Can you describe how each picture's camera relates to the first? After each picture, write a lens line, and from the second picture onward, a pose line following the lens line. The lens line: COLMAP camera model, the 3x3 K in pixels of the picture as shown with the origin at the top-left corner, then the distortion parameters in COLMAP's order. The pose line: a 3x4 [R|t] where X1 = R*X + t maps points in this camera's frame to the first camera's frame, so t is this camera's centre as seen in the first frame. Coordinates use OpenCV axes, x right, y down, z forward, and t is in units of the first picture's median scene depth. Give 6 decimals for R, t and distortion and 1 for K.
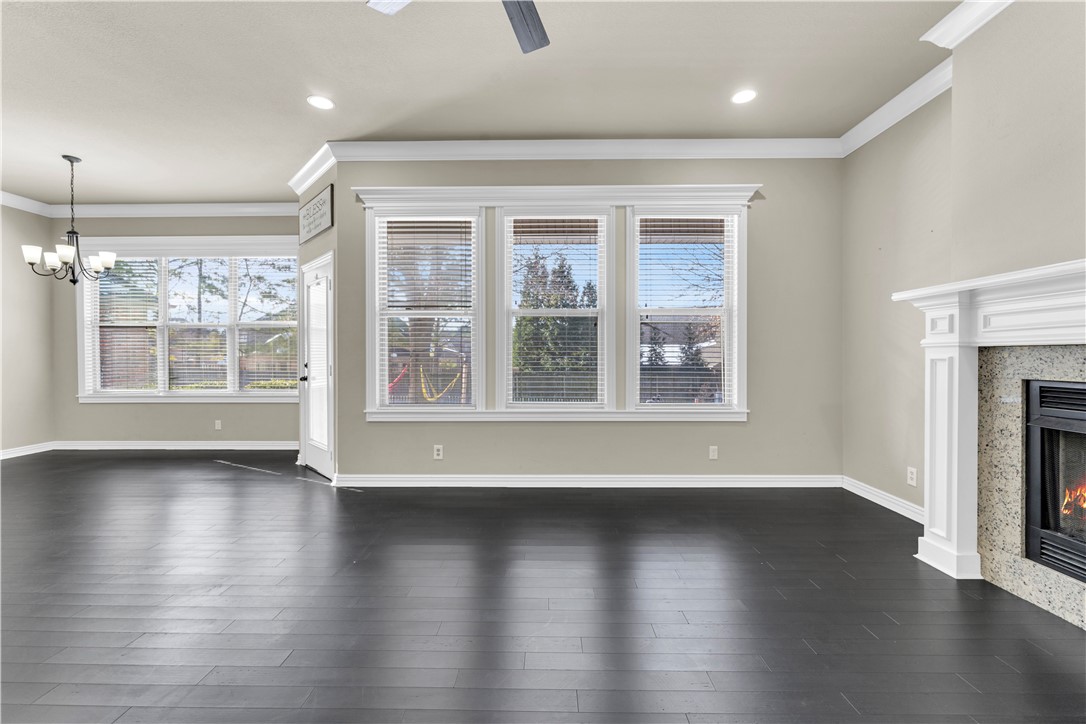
lens RADIAL K [[445.7, 0, 540.4], [0, 445.7, 356.6], [0, 0, 1]] dist [-0.002035, -0.000056]
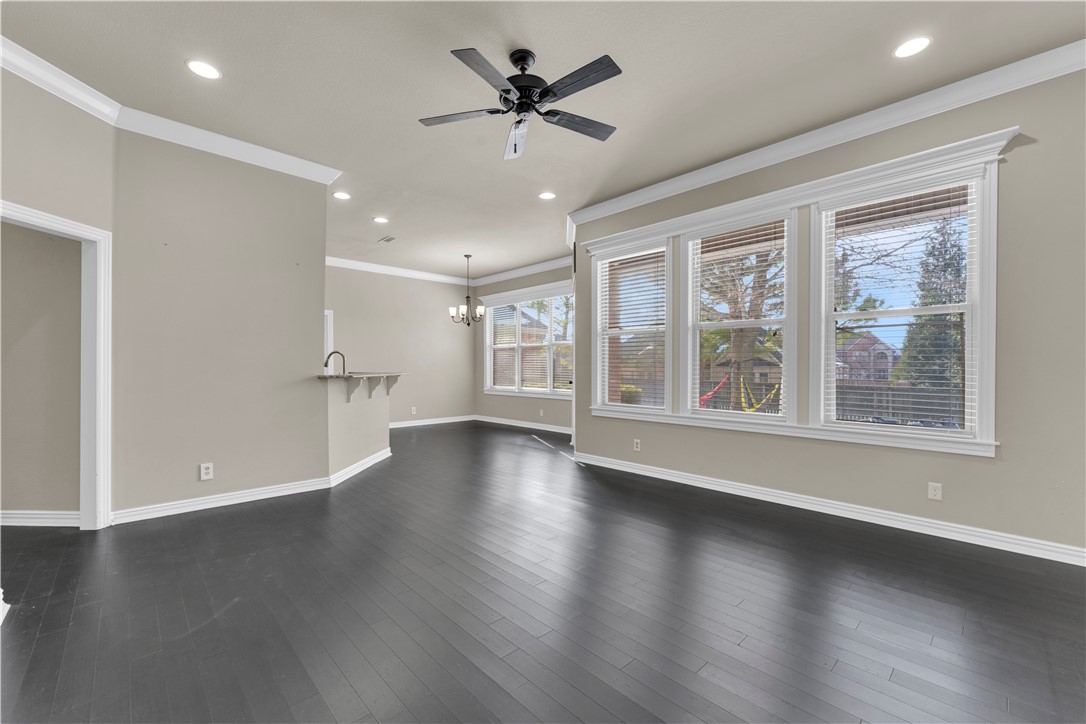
lens RADIAL K [[430.9, 0, 547.5], [0, 430.9, 367.2], [0, 0, 1]] dist [-0.001941, -0.000085]
pose [[0.710817, 0.003835, -0.703367, 0.430553], [-0.003837, 0.999991, 0.001575, -0.000062], [0.703367, 0.001579, 0.710825, -0.013849]]
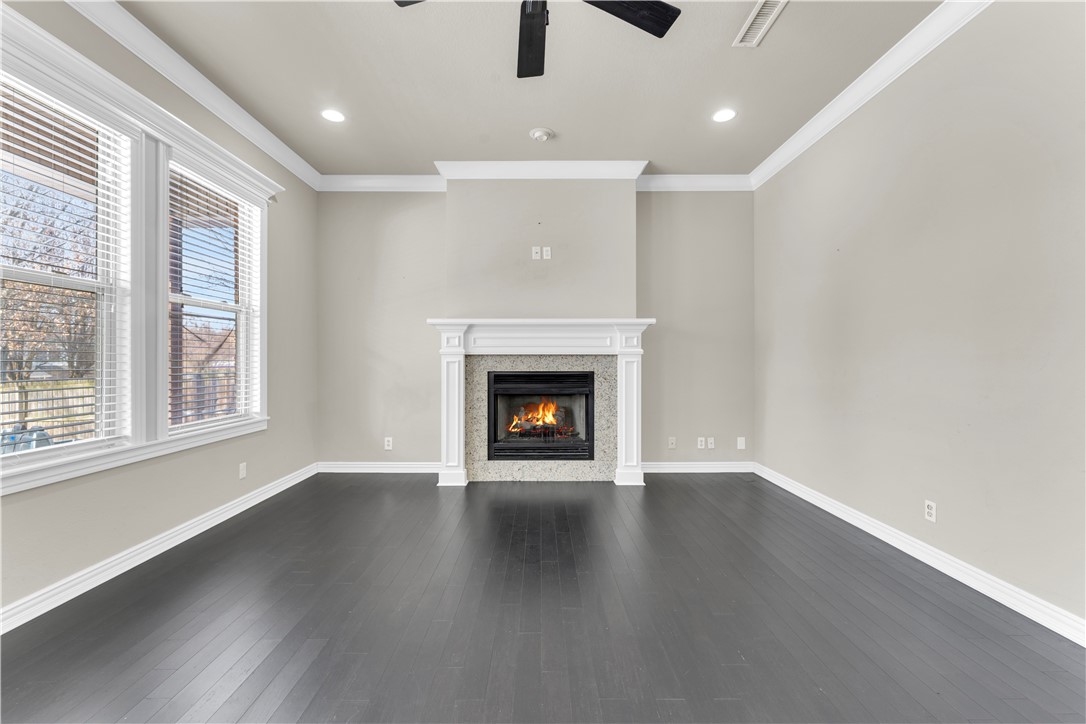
lens RADIAL K [[445.7, 0, 540.4], [0, 445.7, 356.6], [0, 0, 1]] dist [-0.002035, -0.000056]
pose [[-0.016027, 0.007456, 0.999844, -0.492626], [0.003947, 0.999965, -0.007394, 0.000328], [-0.999864, 0.003828, -0.016056, 0.424348]]
